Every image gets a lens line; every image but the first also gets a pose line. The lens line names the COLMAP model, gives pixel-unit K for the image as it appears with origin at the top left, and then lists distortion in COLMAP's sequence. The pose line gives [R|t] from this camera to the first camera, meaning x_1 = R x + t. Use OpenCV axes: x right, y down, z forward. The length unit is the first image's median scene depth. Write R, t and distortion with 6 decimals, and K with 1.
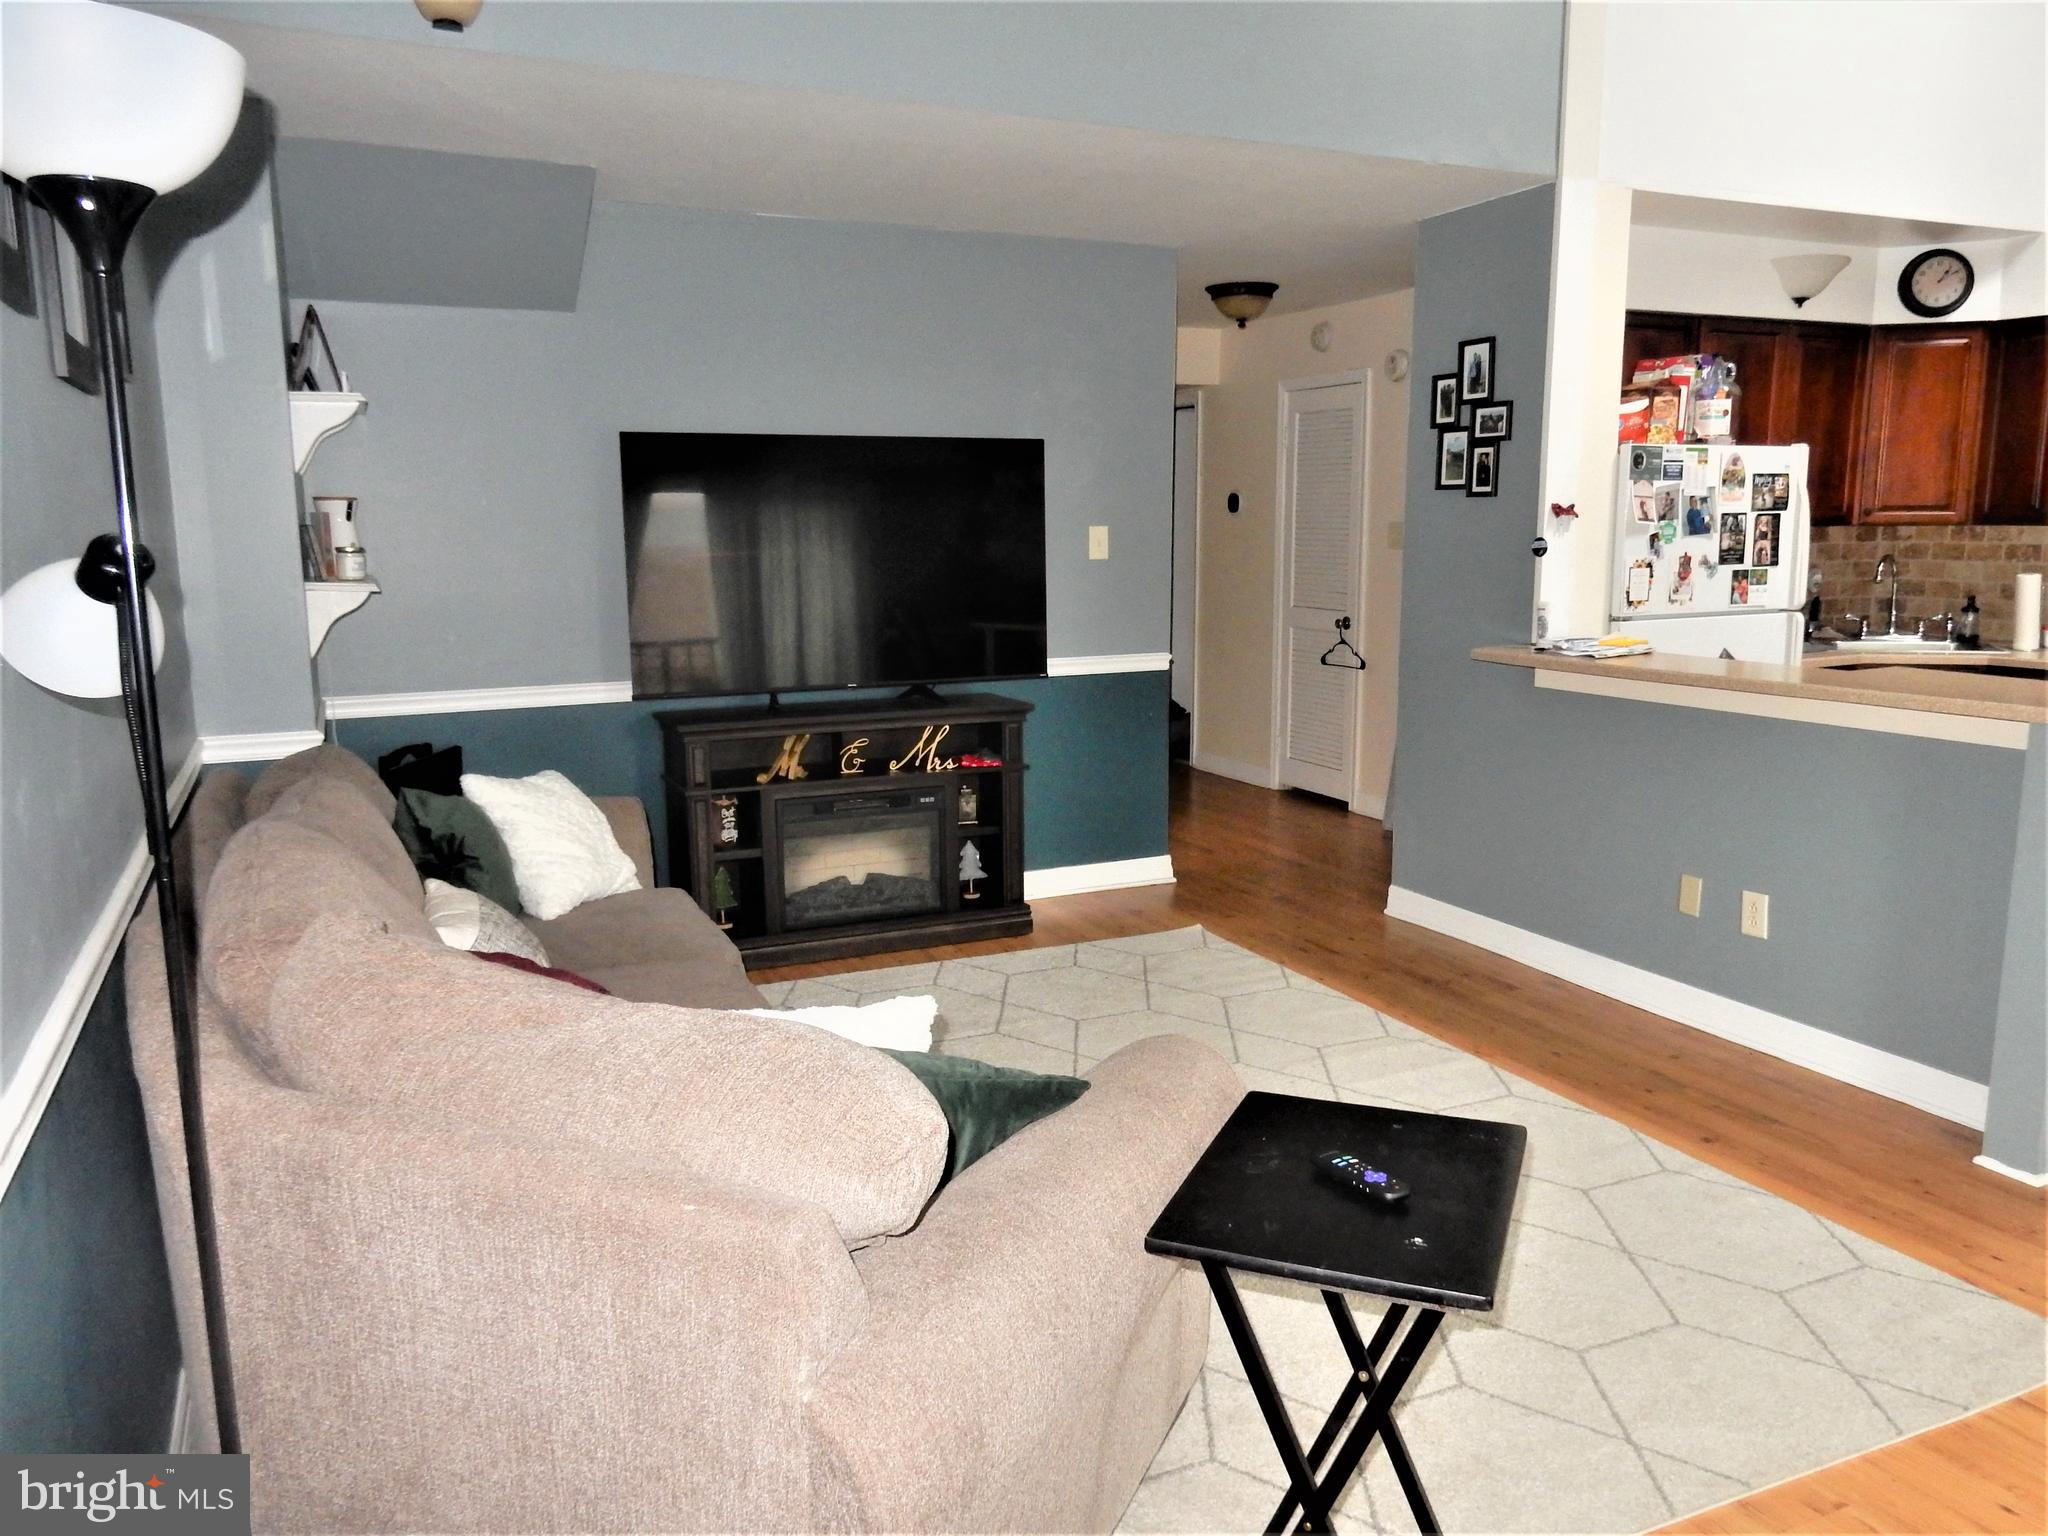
lens RADIAL K [[1509.5, 0, 1003.6], [0, 1509.5, 752.6], [0, 0, 1]] dist [0.020129, -0.024981]
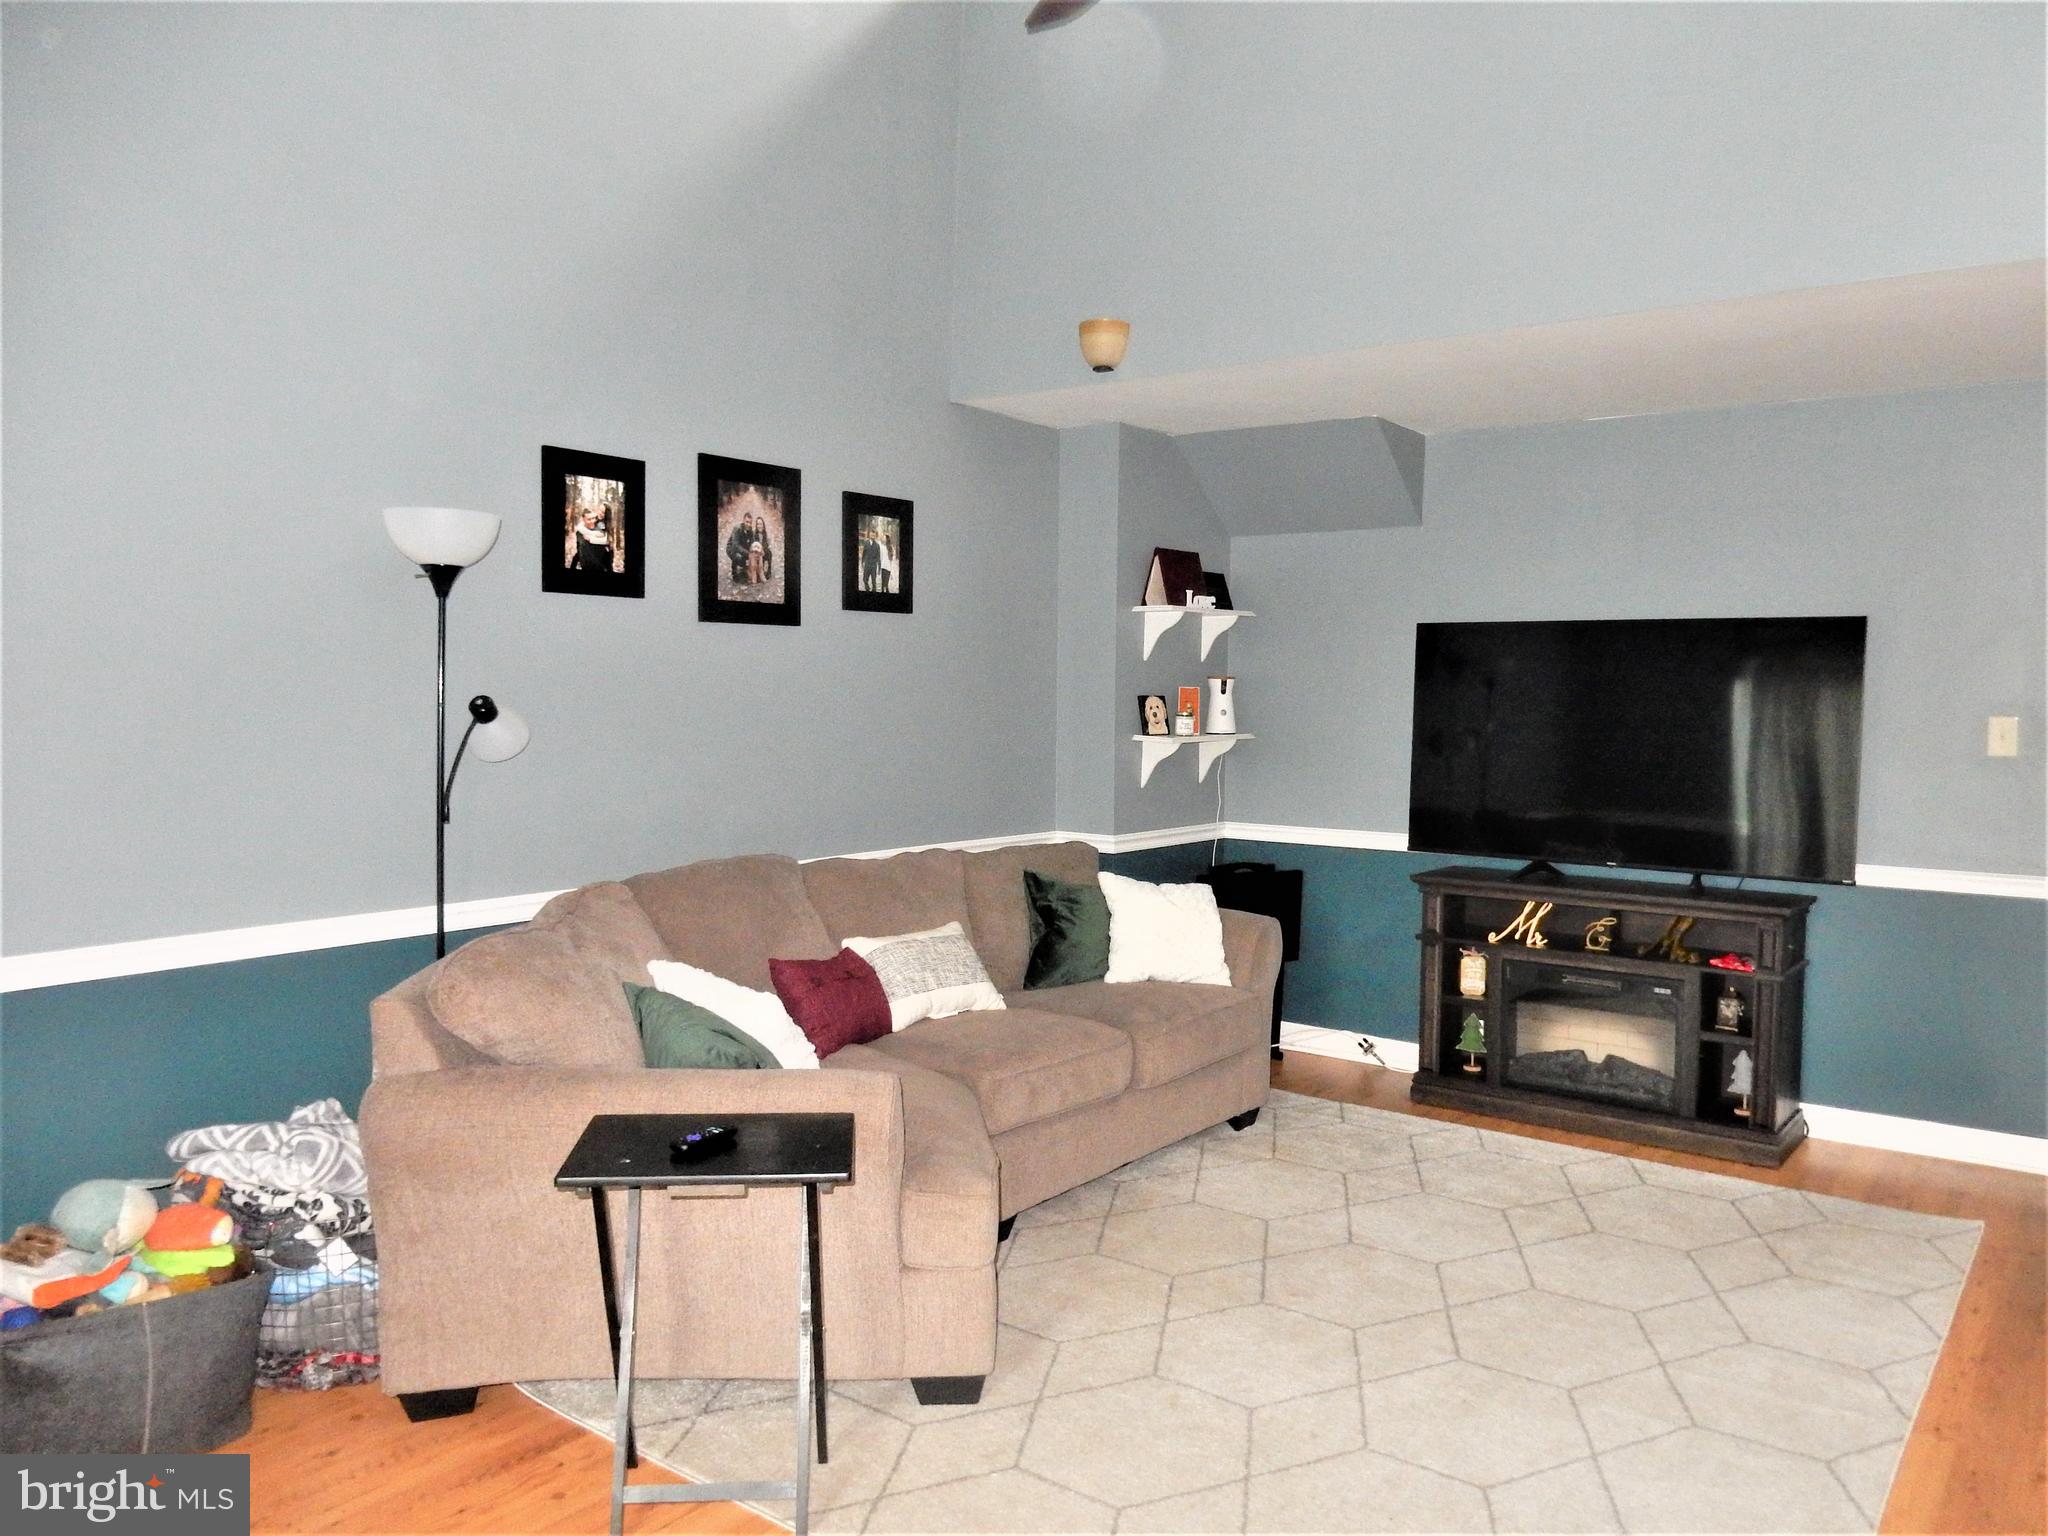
lens RADIAL K [[1509.5, 0, 1045.0], [0, 1509.5, 769.5], [0, 0, 1]] dist [0.020129, -0.024981]
pose [[0.478206, 0.064860, -0.875849, 0.600000], [-0.147523, 0.989032, -0.007305, -0.043803], [0.865769, 0.132702, 0.482529, 0.179371]]
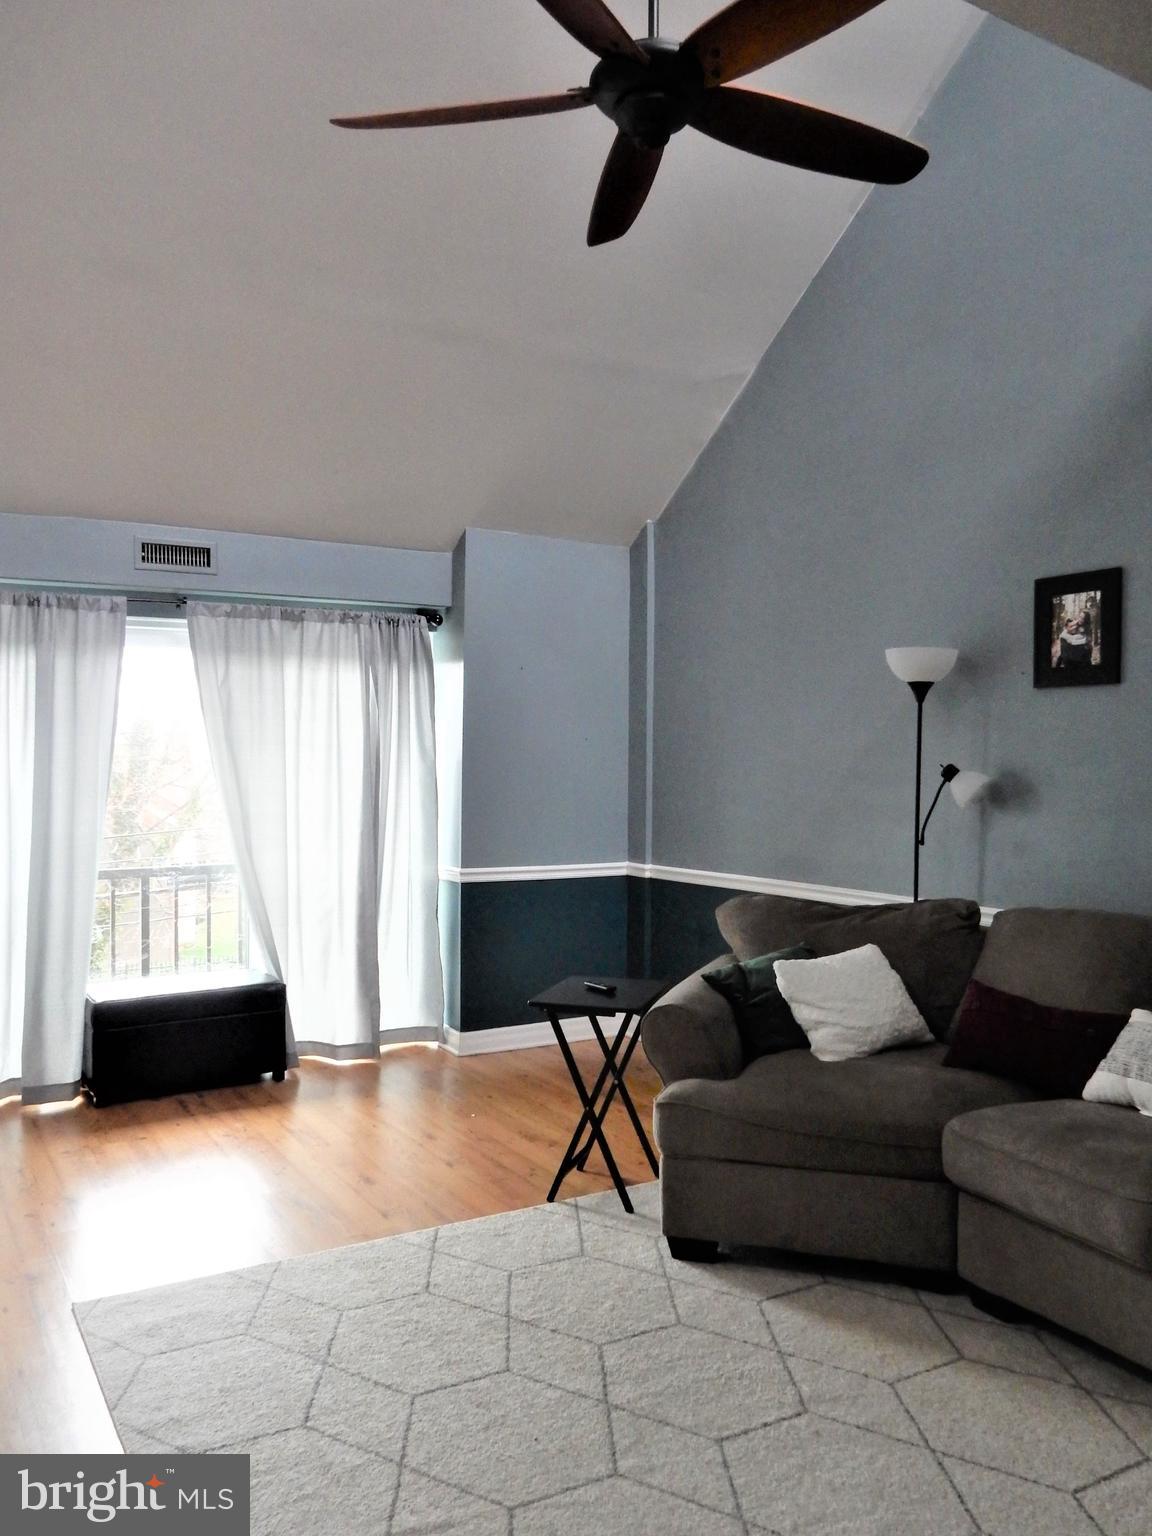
lens RADIAL K [[1208.0, 0, 575.9], [0, 1208.0, 760.5], [0, 0, 1]] dist [0.033502, -0.011678]
pose [[-0.993994, 0.013008, -0.108659, 0.210107], [-0.003657, 0.988406, 0.151788, -0.173722], [0.109373, 0.151274, -0.982422, 1.082571]]
